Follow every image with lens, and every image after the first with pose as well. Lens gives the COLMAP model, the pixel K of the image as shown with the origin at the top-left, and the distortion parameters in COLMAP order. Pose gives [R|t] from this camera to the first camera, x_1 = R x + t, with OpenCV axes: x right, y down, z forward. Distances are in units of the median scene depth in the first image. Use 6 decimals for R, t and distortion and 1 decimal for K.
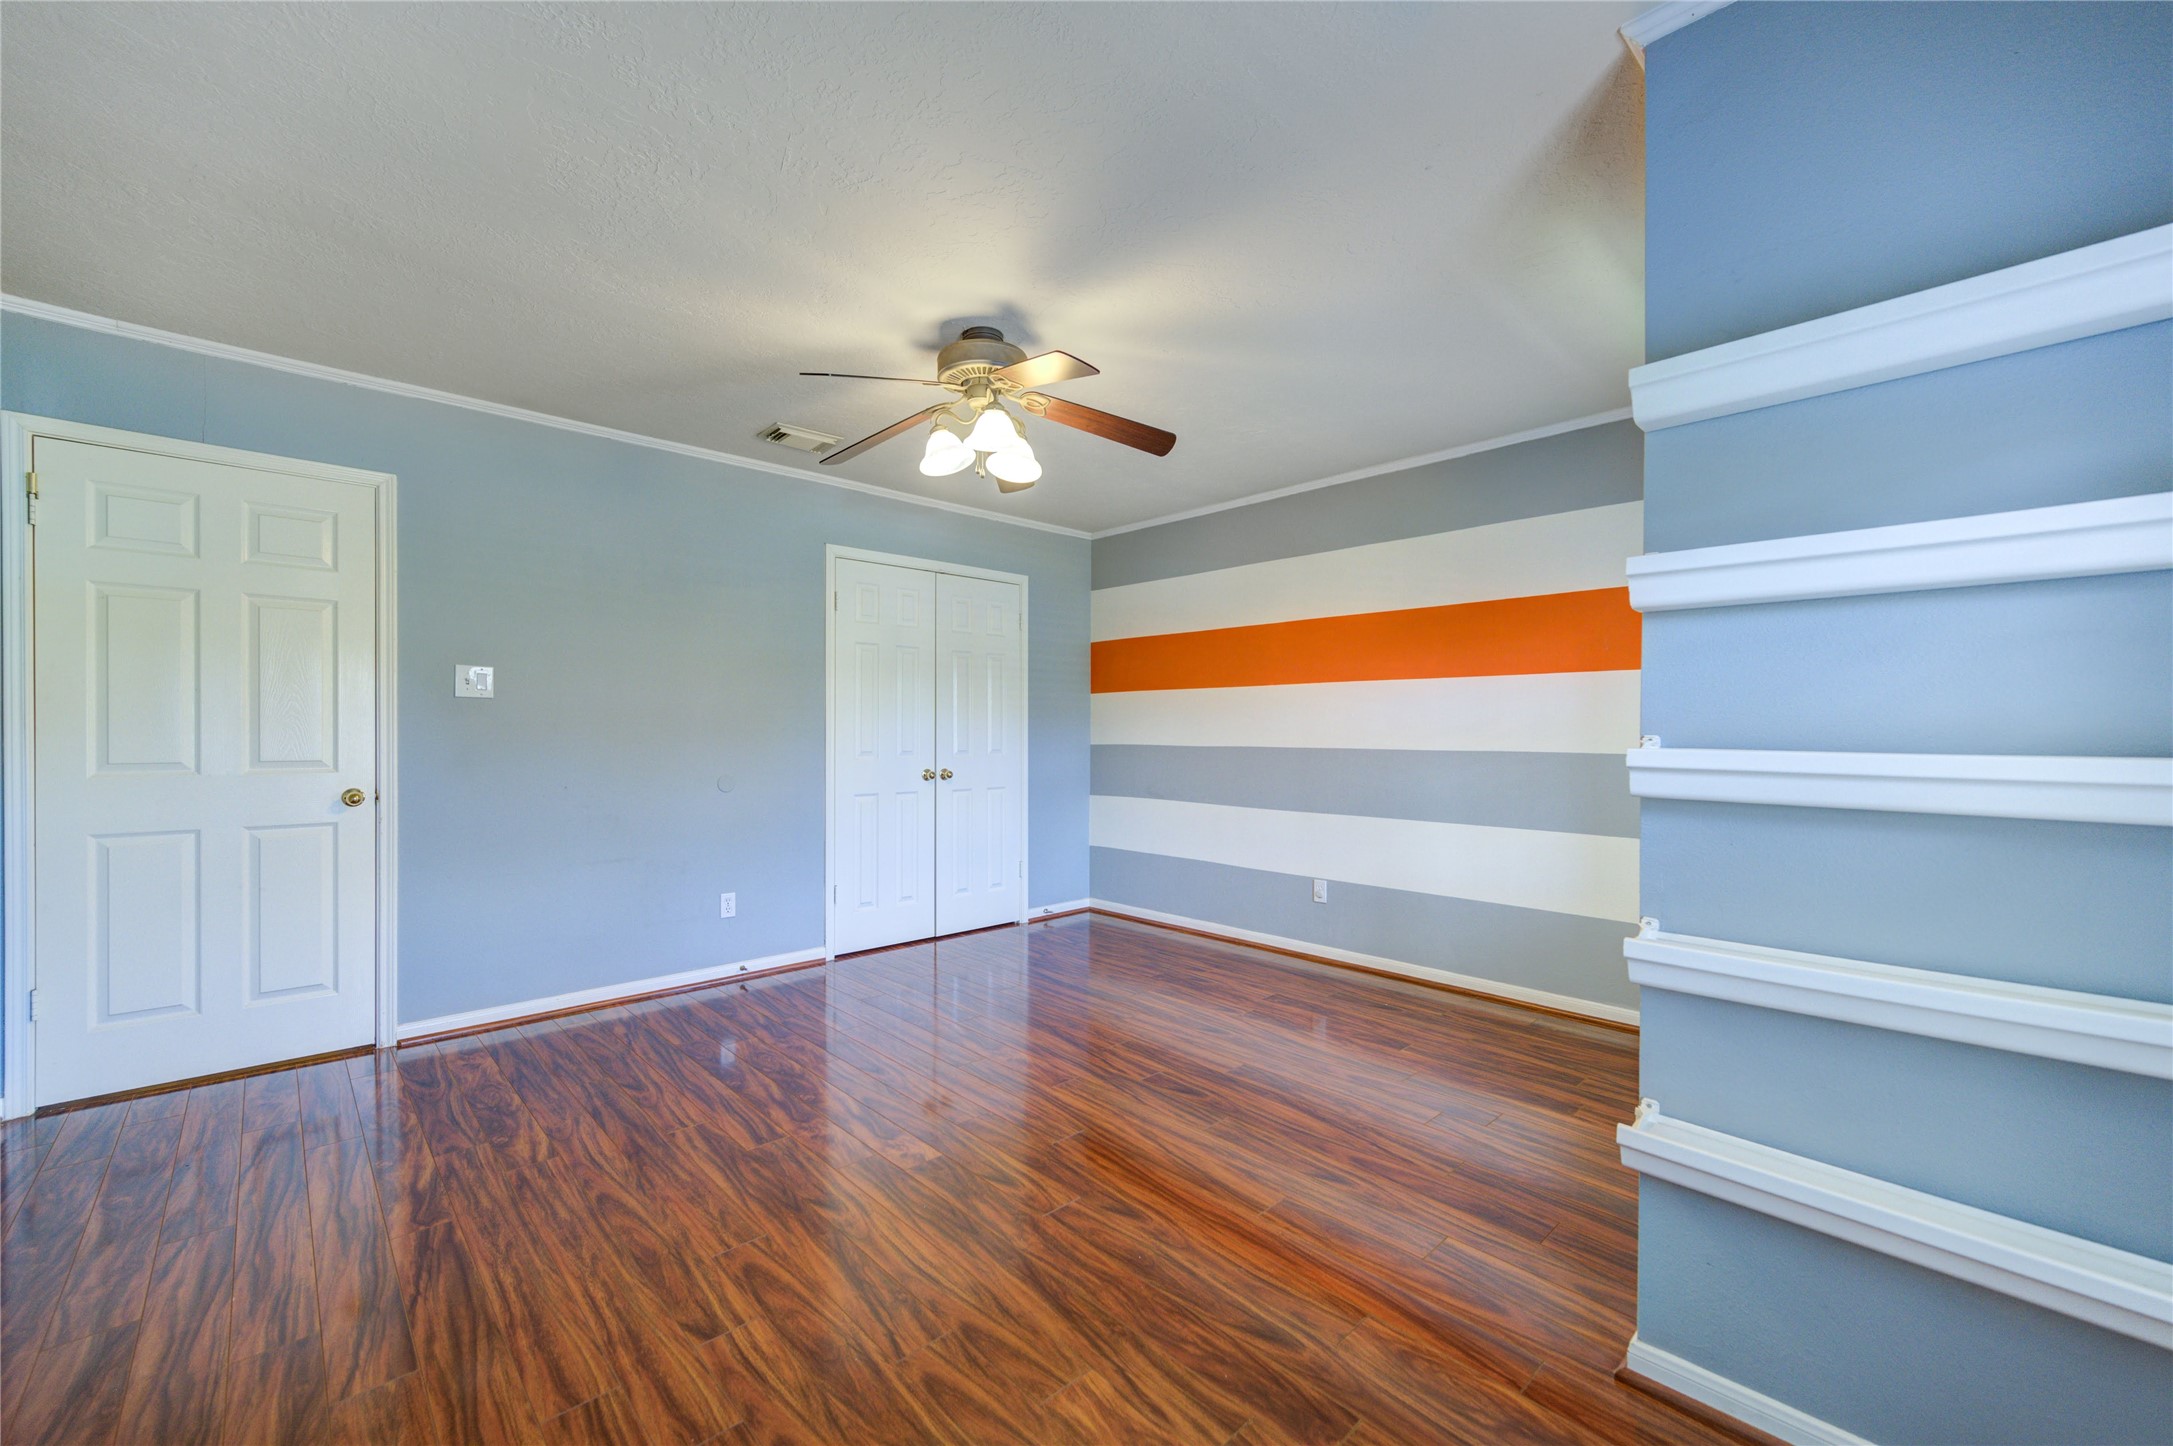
lens RADIAL K [[855.8, 0, 1064.2], [0, 855.8, 729.3], [0, 0, 1]] dist [0.005513, -0.001442]
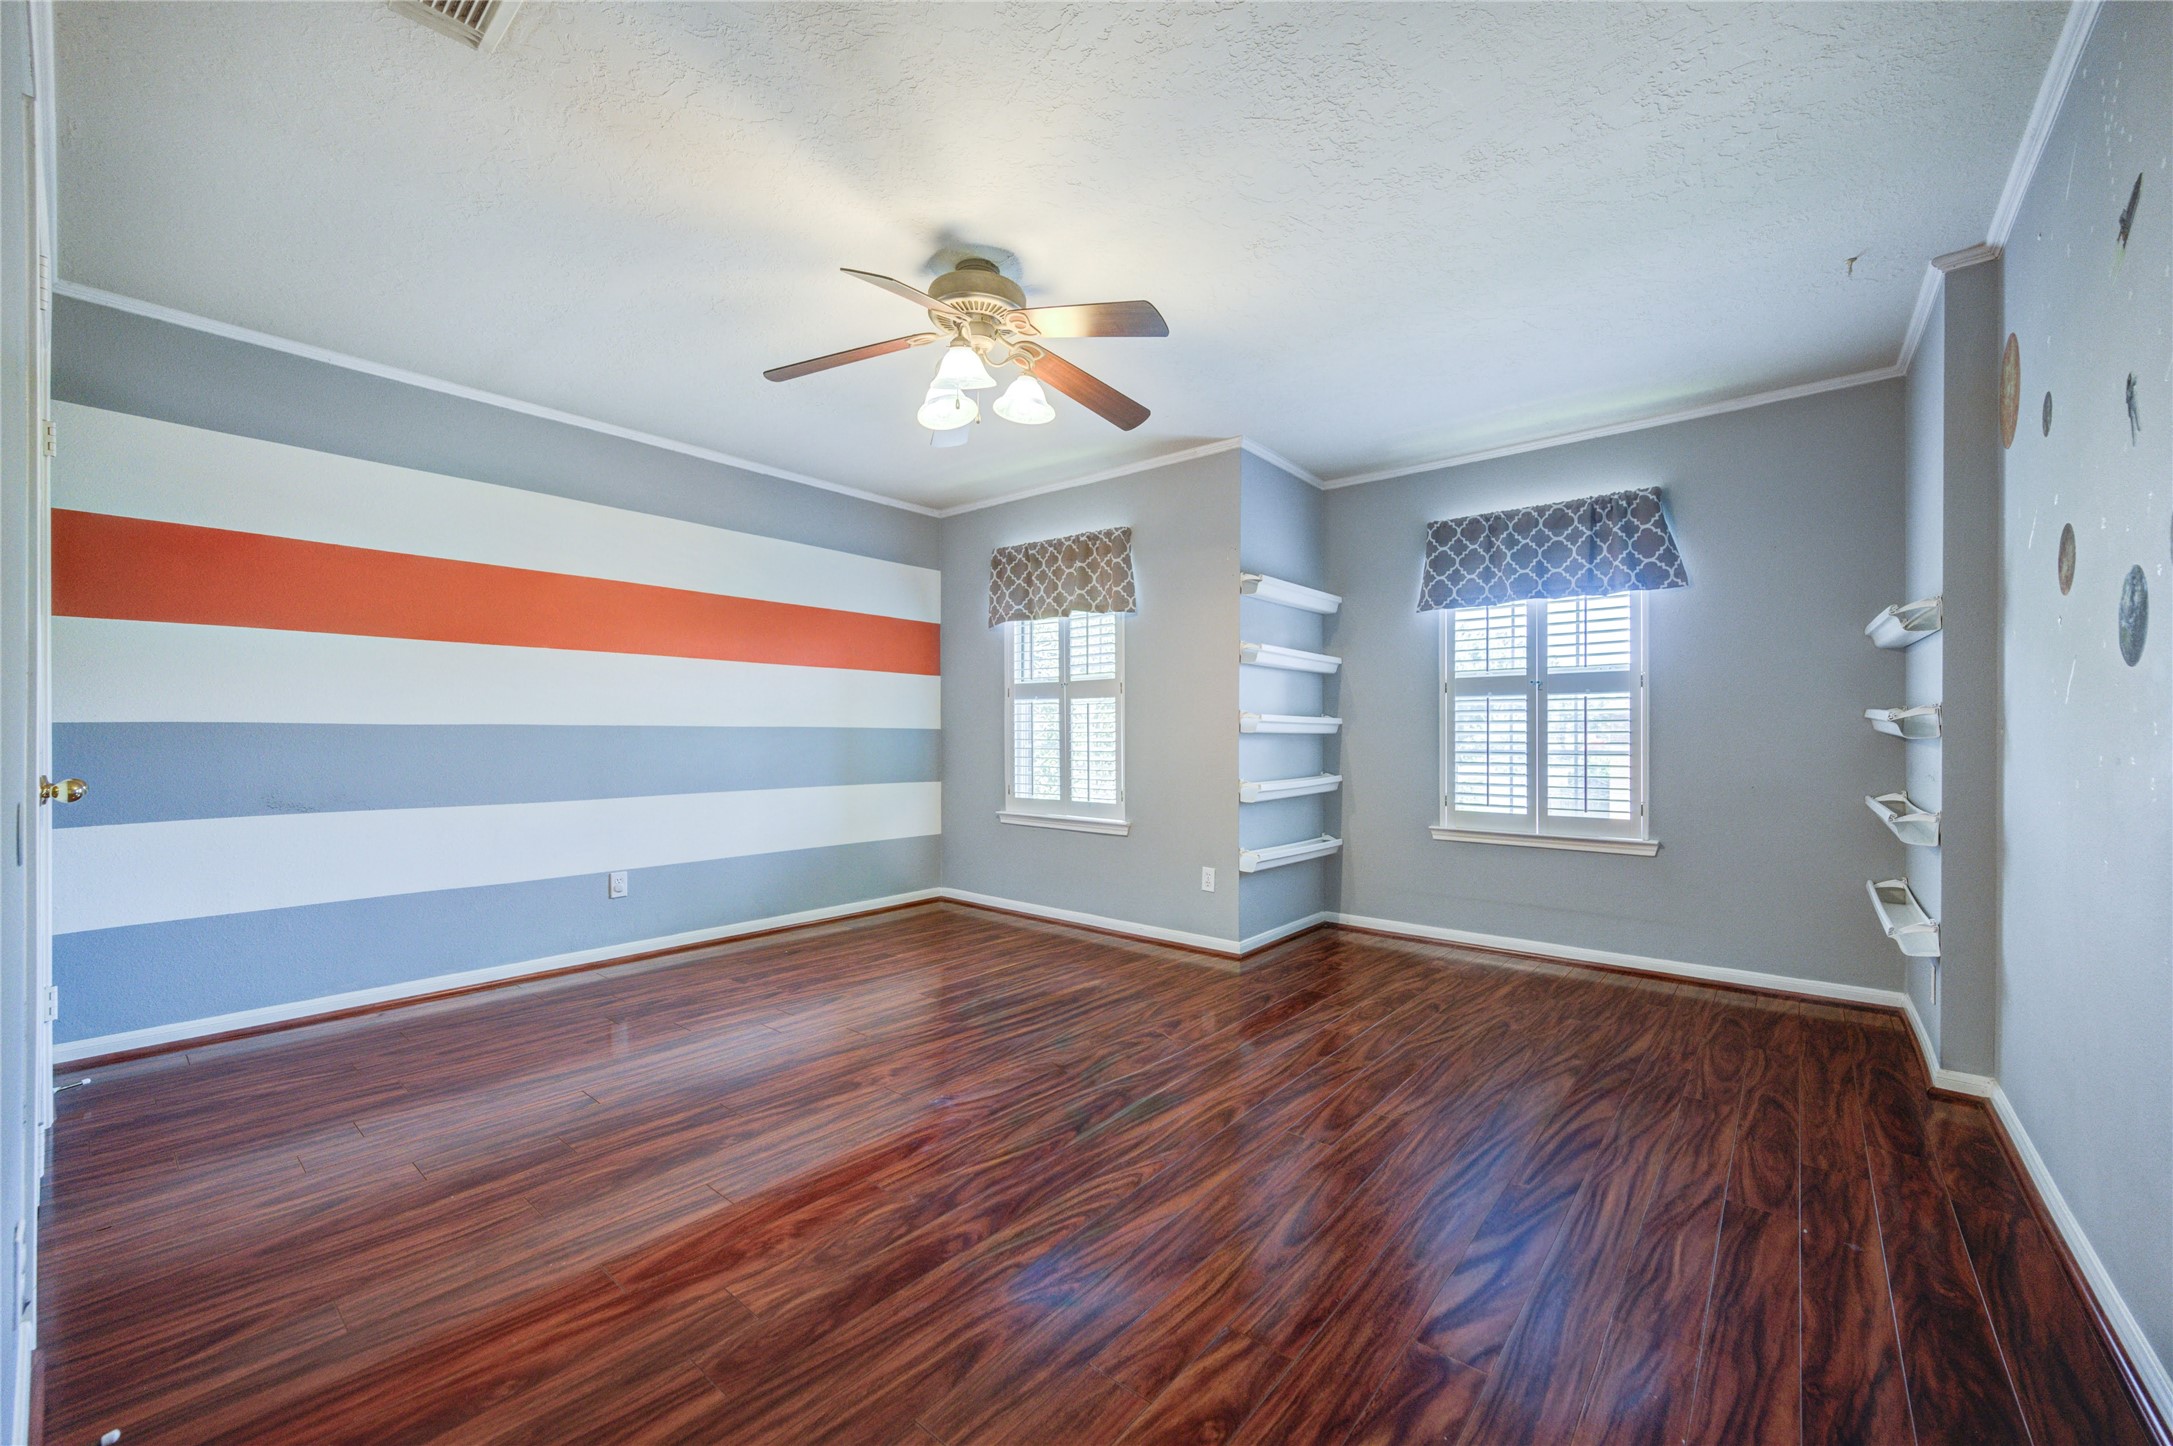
lens RADIAL K [[855.8, 0, 1065.8], [0, 855.8, 729.6], [0, 0, 1]] dist [0.005513, -0.001442]
pose [[-0.112273, 0.001561, 0.993676, -0.777746], [-0.001772, 0.999997, -0.001771, 0.032168], [-0.993676, -0.001960, -0.112270, 0.763556]]
